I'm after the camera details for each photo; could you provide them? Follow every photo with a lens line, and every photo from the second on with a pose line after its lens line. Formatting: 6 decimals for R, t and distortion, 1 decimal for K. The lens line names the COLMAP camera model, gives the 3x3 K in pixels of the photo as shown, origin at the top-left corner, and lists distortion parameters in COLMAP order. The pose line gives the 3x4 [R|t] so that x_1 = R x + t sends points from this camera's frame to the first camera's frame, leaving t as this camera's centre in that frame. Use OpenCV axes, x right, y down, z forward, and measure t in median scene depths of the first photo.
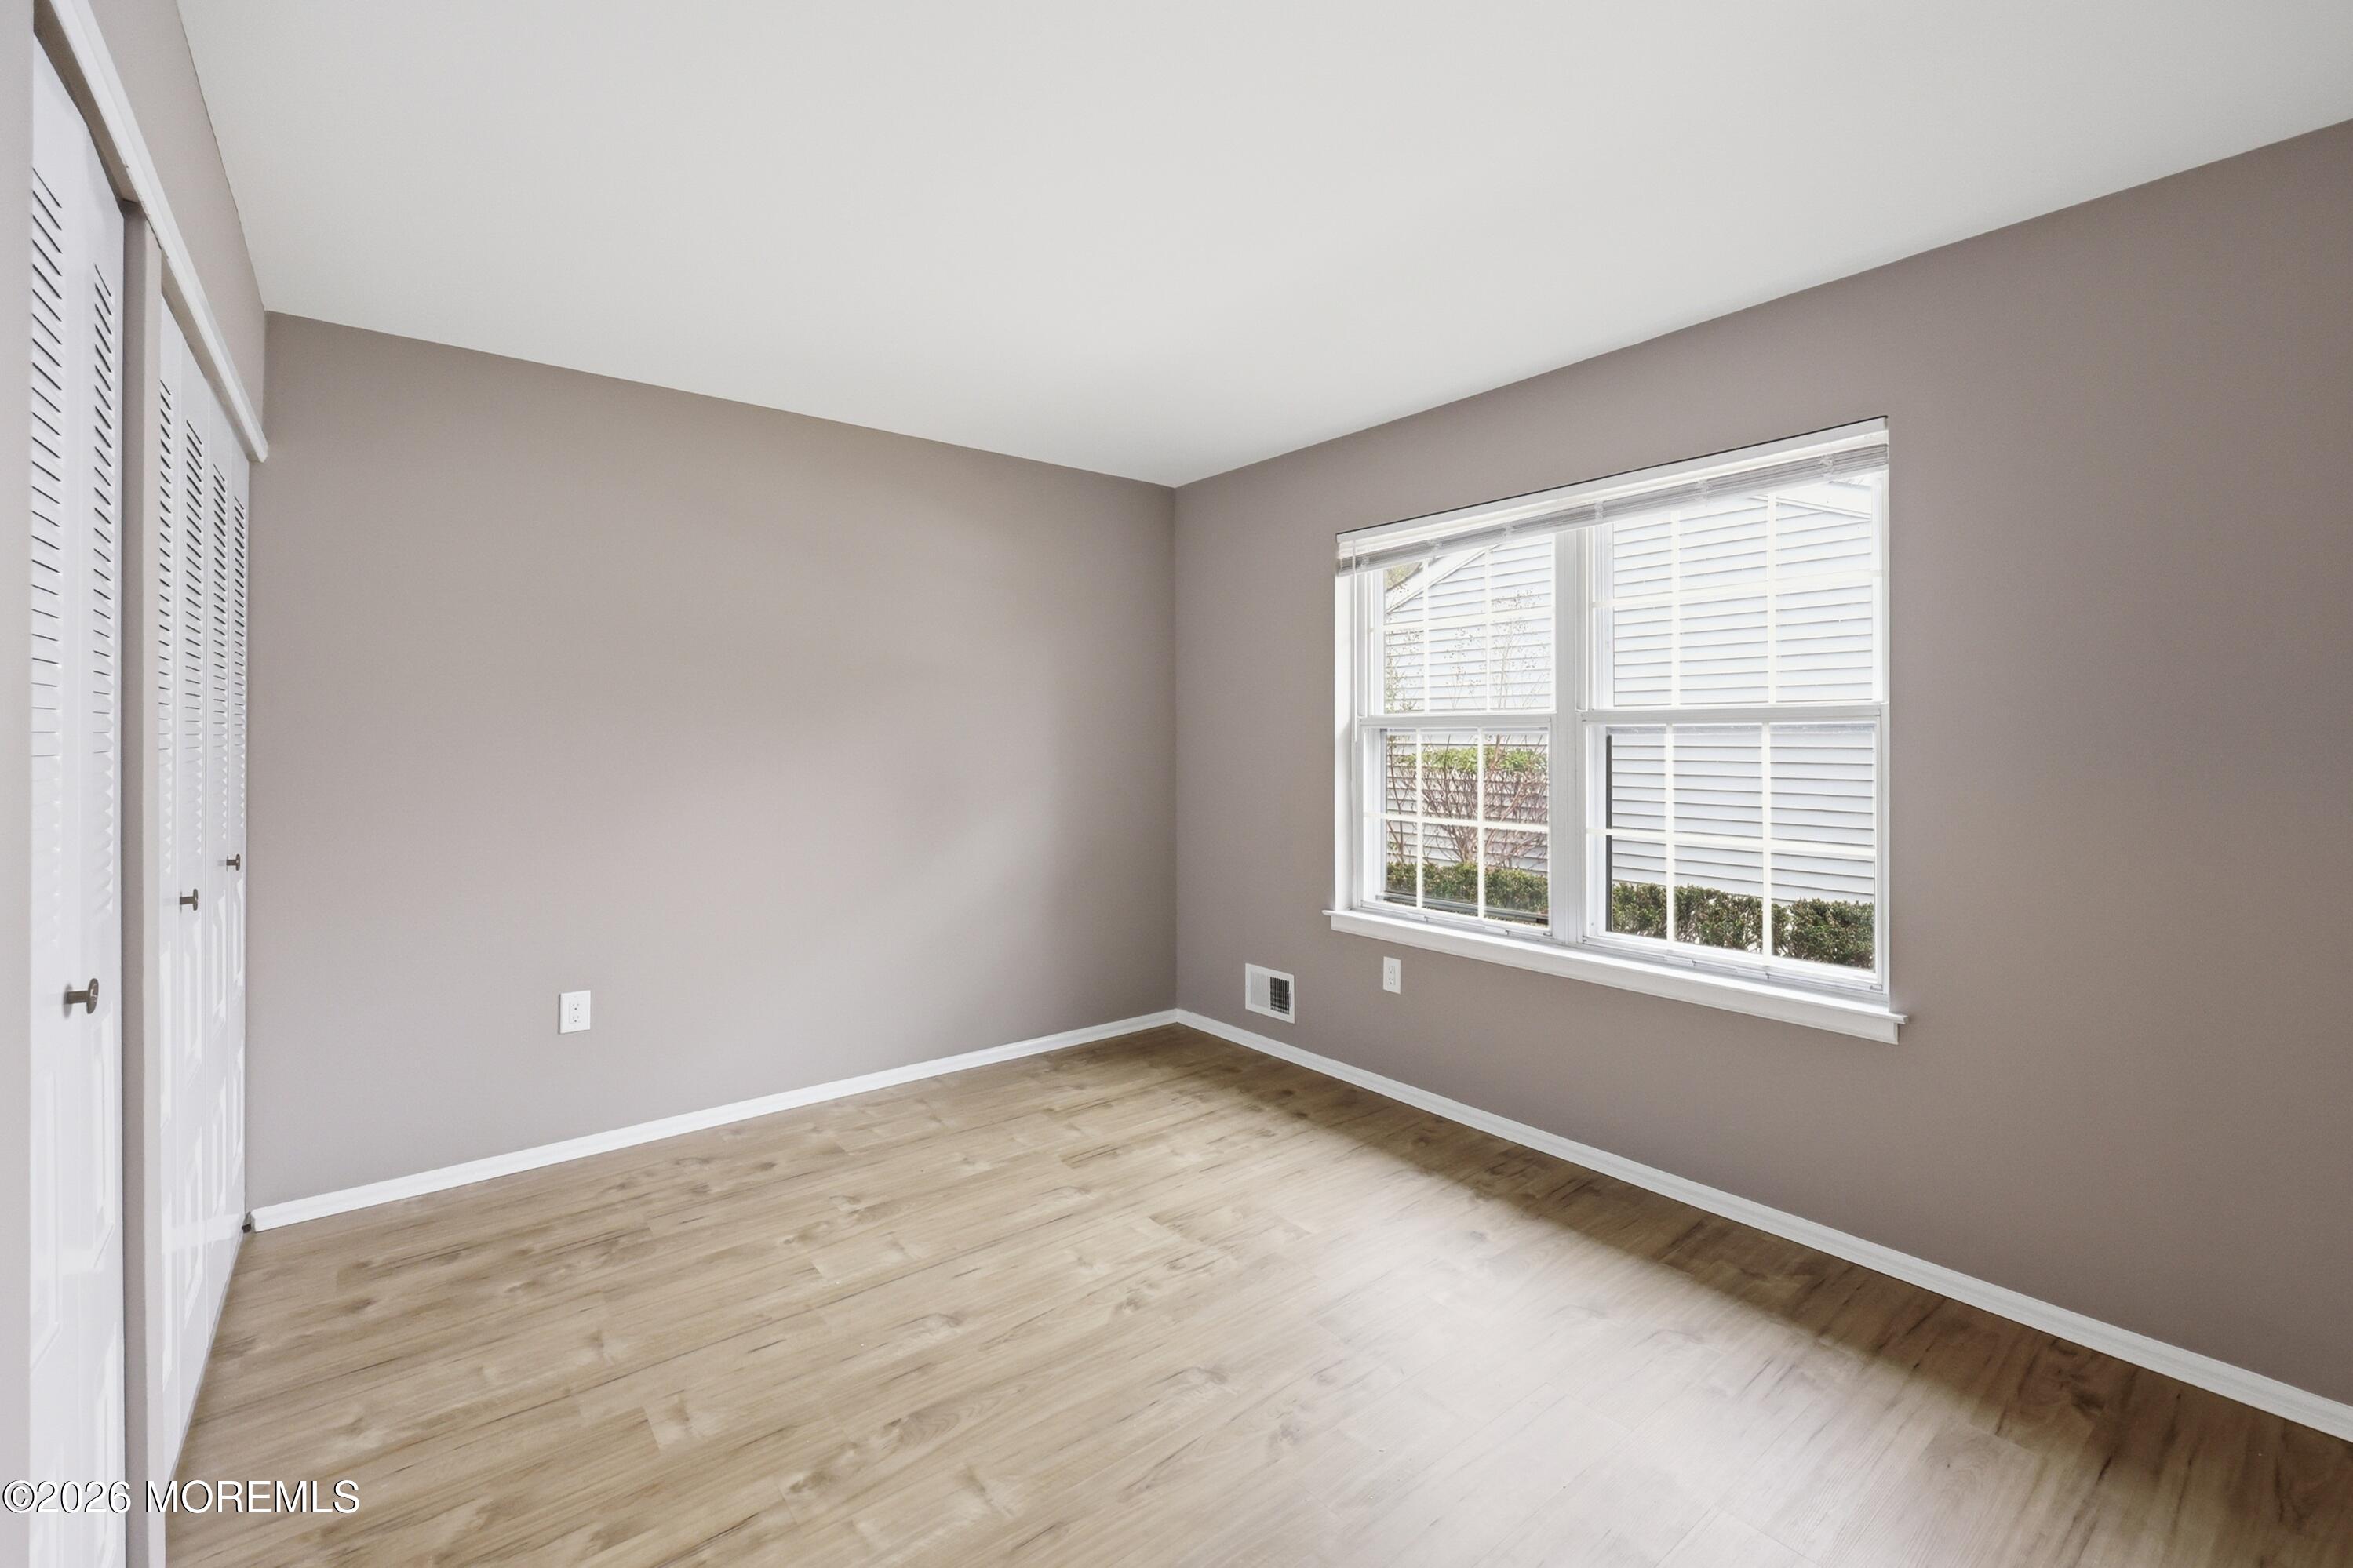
lens RADIAL K [[1008.3, 0, 1178.2], [0, 1008.3, 738.2], [0, 0, 1]] dist [0.000089, 0.000086]
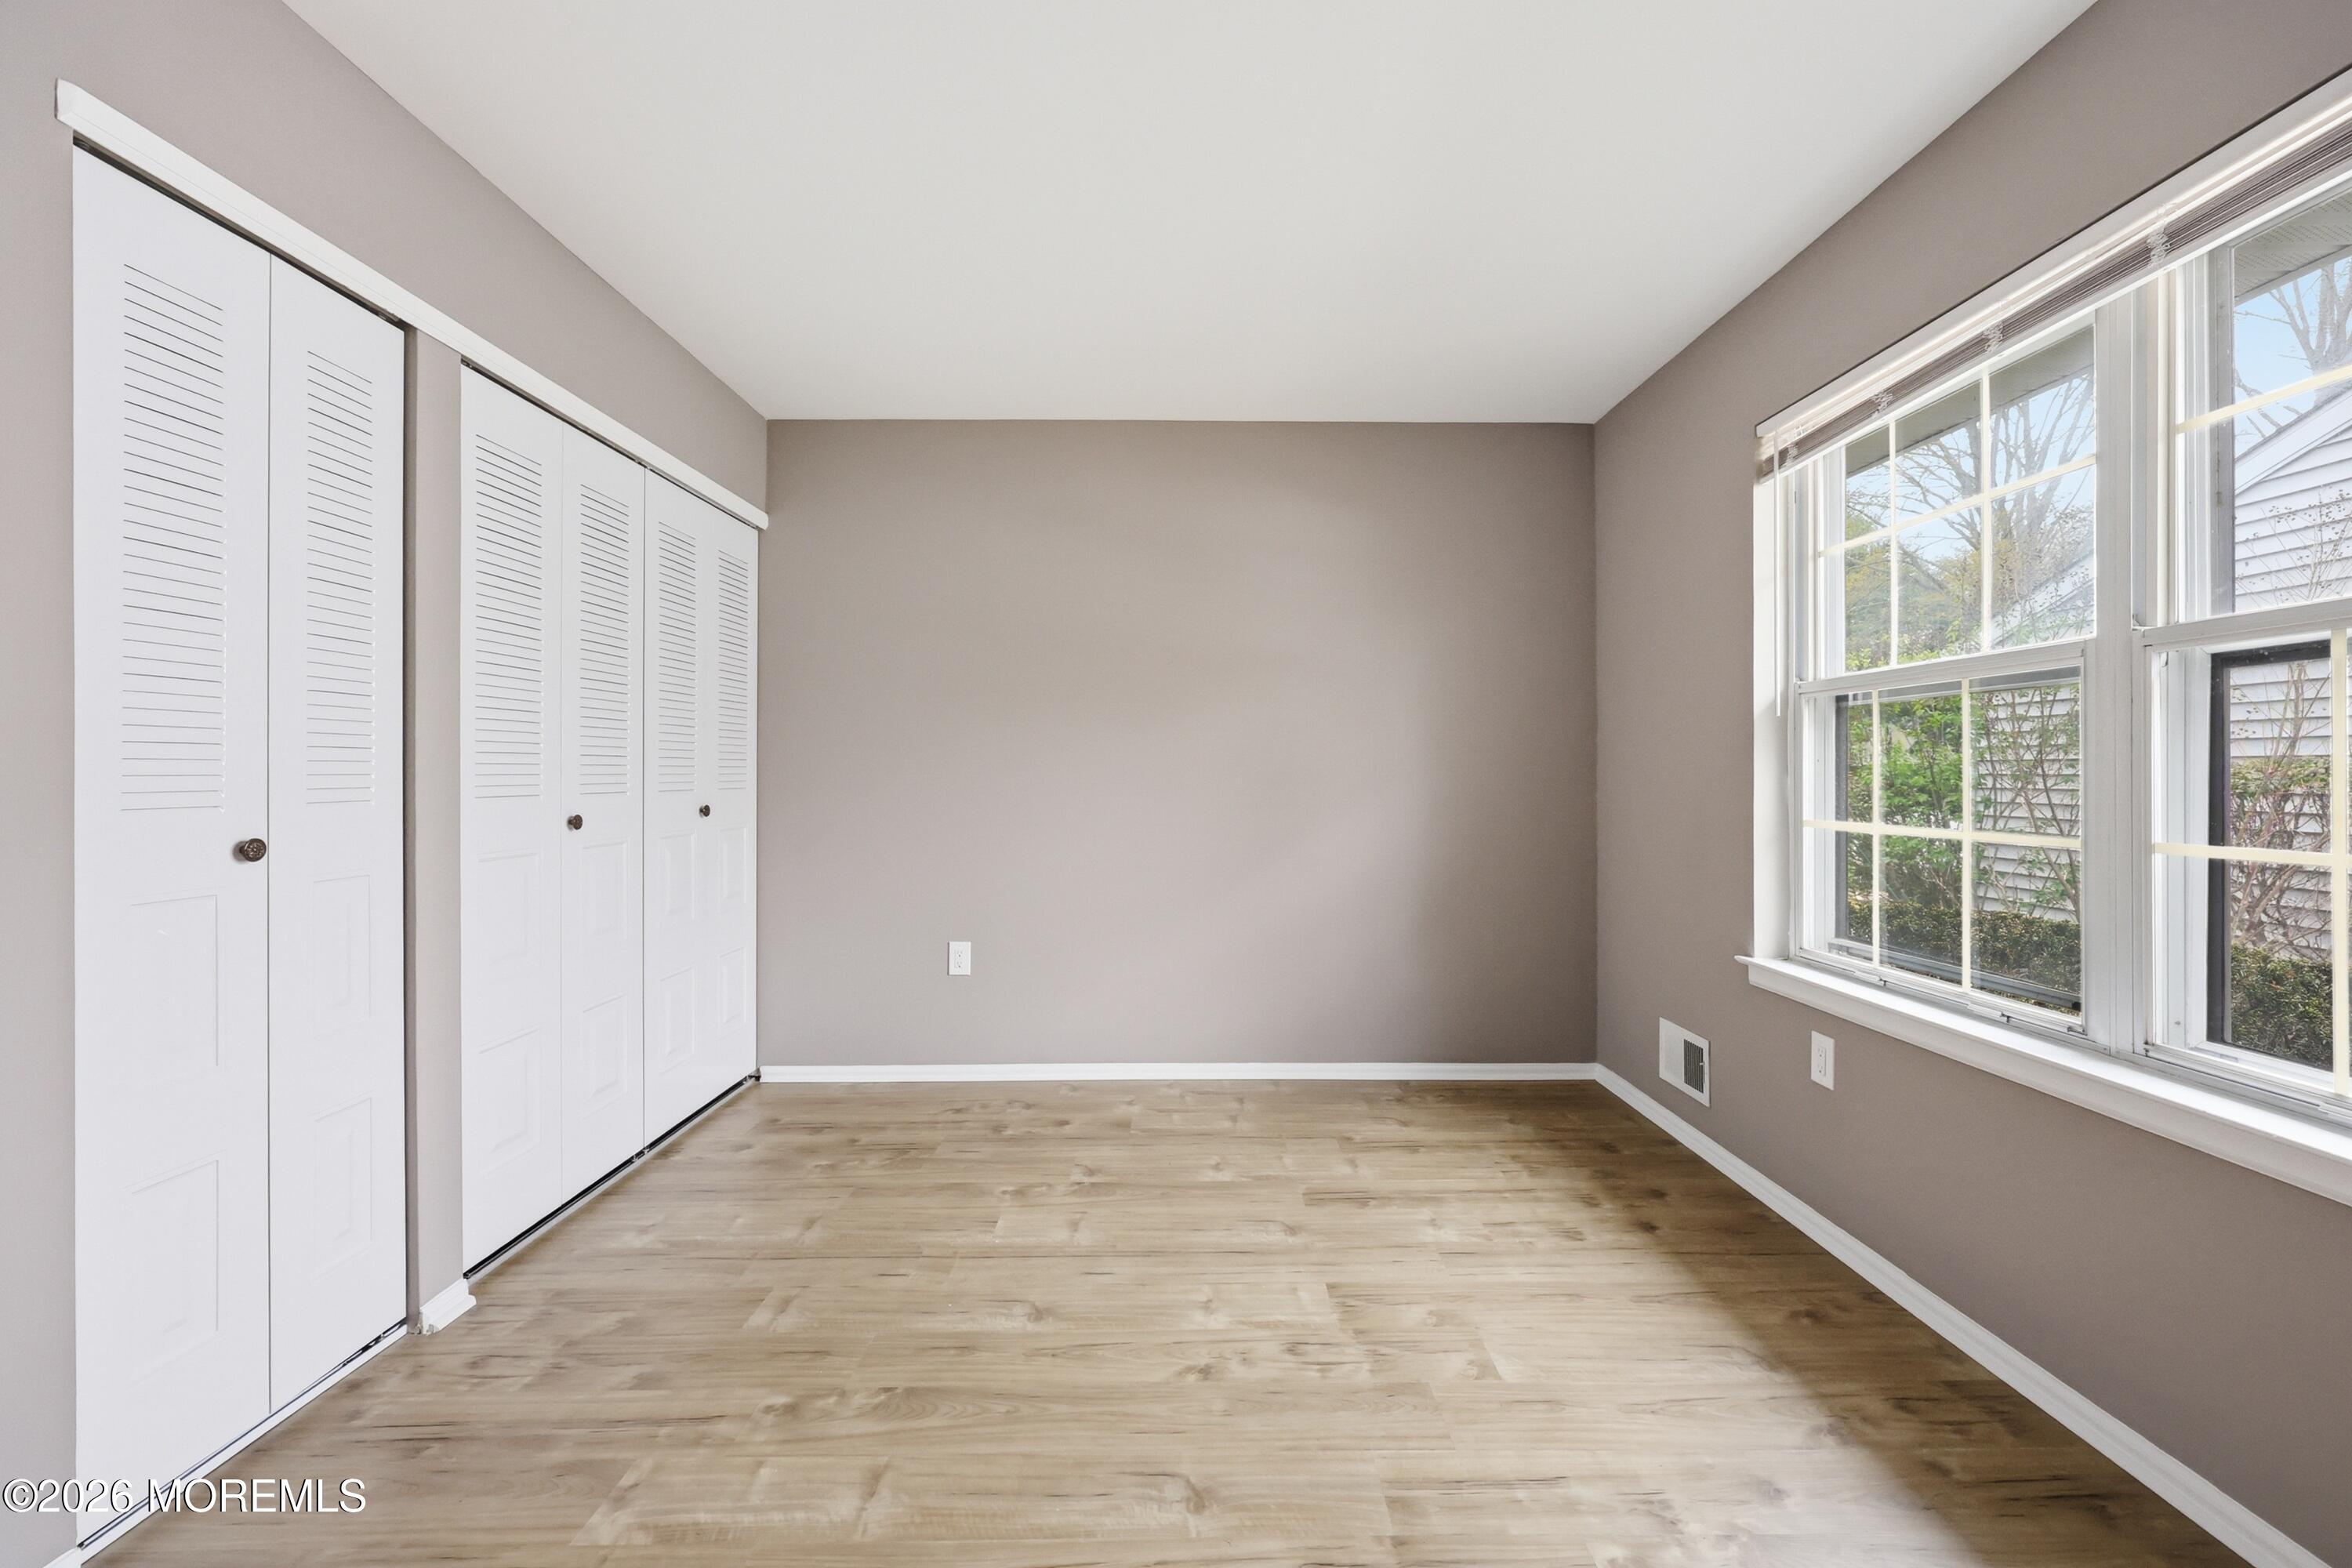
lens RADIAL K [[954.5, 0, 1192.1], [0, 954.5, 776.5], [0, 0, 1]] dist [-0.001045, 0.000280]
pose [[0.788695, 0.002664, -0.614779, 0.313341], [-0.003263, 0.999995, 0.000148, 0.055493], [0.614776, 0.001889, 0.788699, 0.280430]]
